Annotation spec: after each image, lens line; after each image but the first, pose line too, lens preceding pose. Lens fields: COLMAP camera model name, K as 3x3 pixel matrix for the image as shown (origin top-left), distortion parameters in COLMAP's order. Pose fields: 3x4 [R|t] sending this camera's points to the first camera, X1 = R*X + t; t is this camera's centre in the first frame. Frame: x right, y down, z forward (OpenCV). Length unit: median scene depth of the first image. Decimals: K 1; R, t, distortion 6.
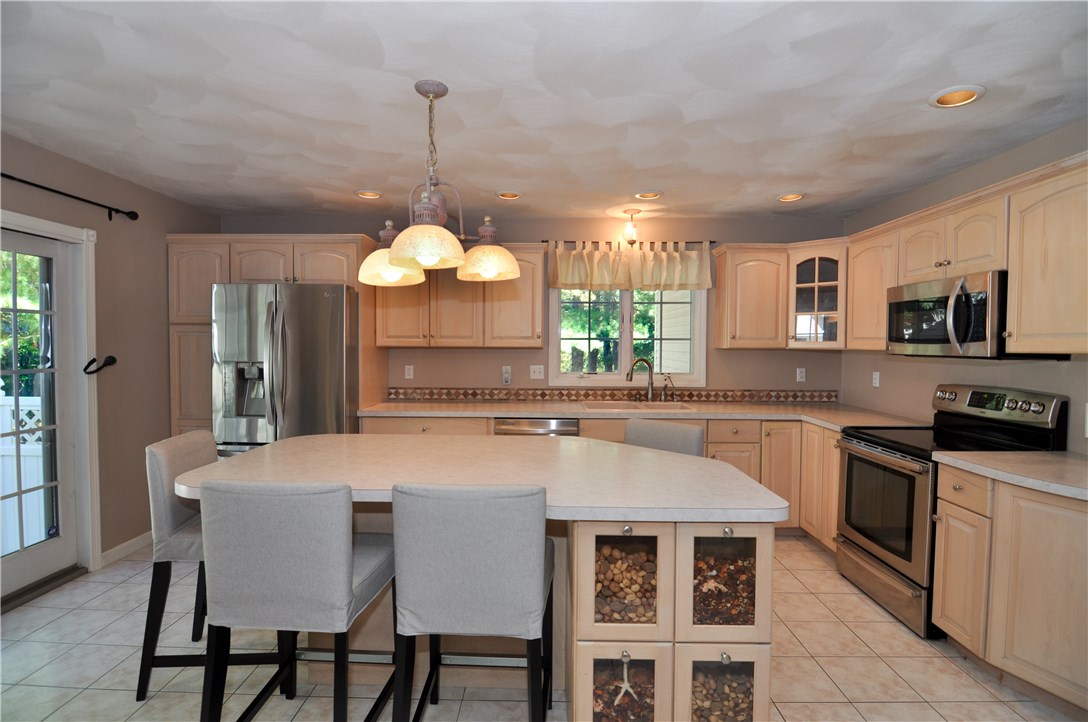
lens RADIAL K [[520.0, 0, 544.0], [0, 520.0, 361.0], [0, 0, 1]] dist [-0.007973, -0.007868]
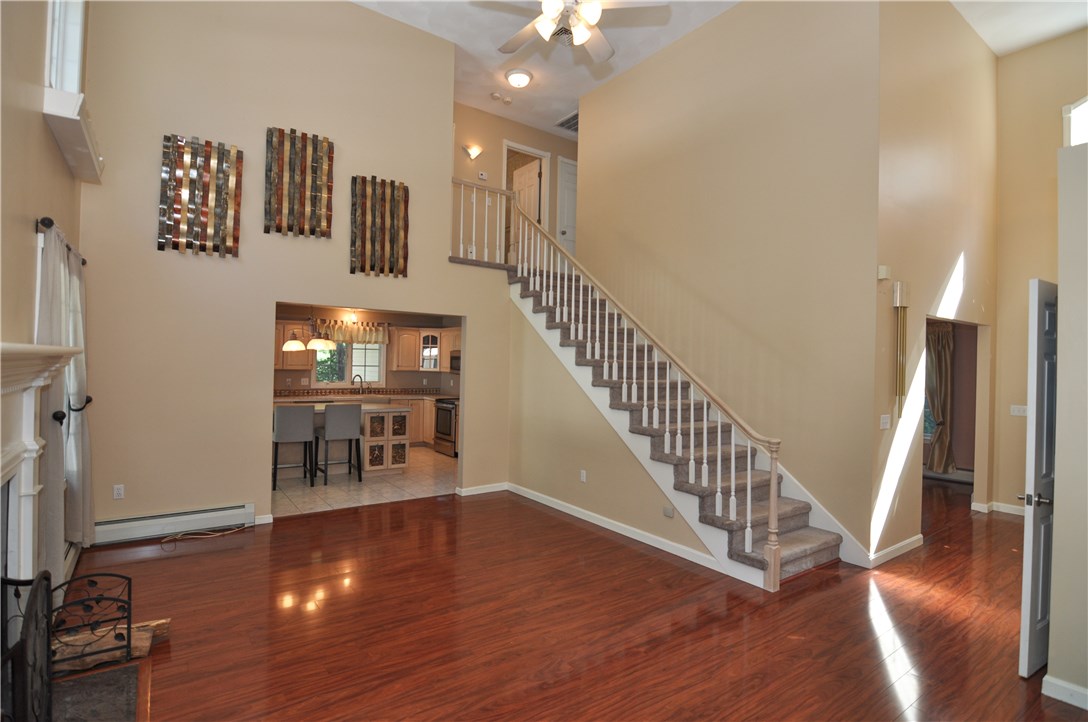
lens RADIAL K [[538.8, 0, 544.0], [0, 538.8, 361.0], [0, 0, 1]] dist [0.000209, 0.000023]
pose [[0.806288, 0.014163, 0.591354, -0.524055], [0.000792, 0.999687, -0.025023, -0.005878], [-0.591523, 0.020644, 0.806024, -1.307025]]
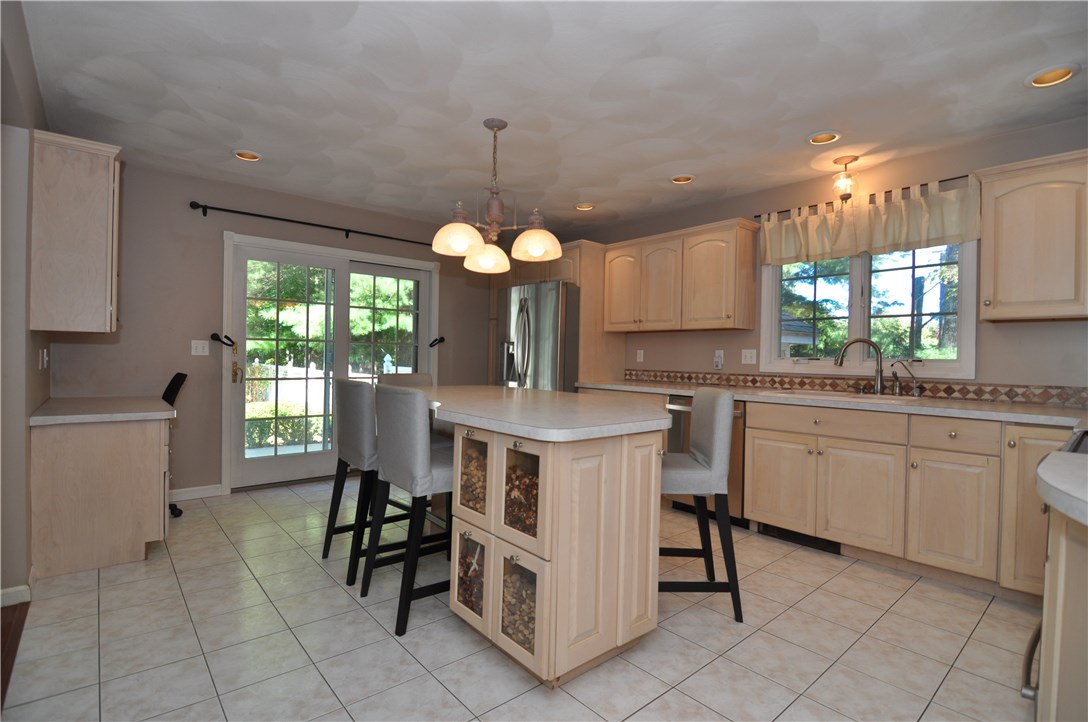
lens RADIAL K [[520.0, 0, 544.0], [0, 520.0, 361.0], [0, 0, 1]] dist [-0.007973, -0.007868]
pose [[0.661159, 0.012912, -0.750134, 0.455134], [-0.038471, 0.999120, -0.016710, 0.060291], [0.749258, 0.039906, 0.661074, 0.107676]]
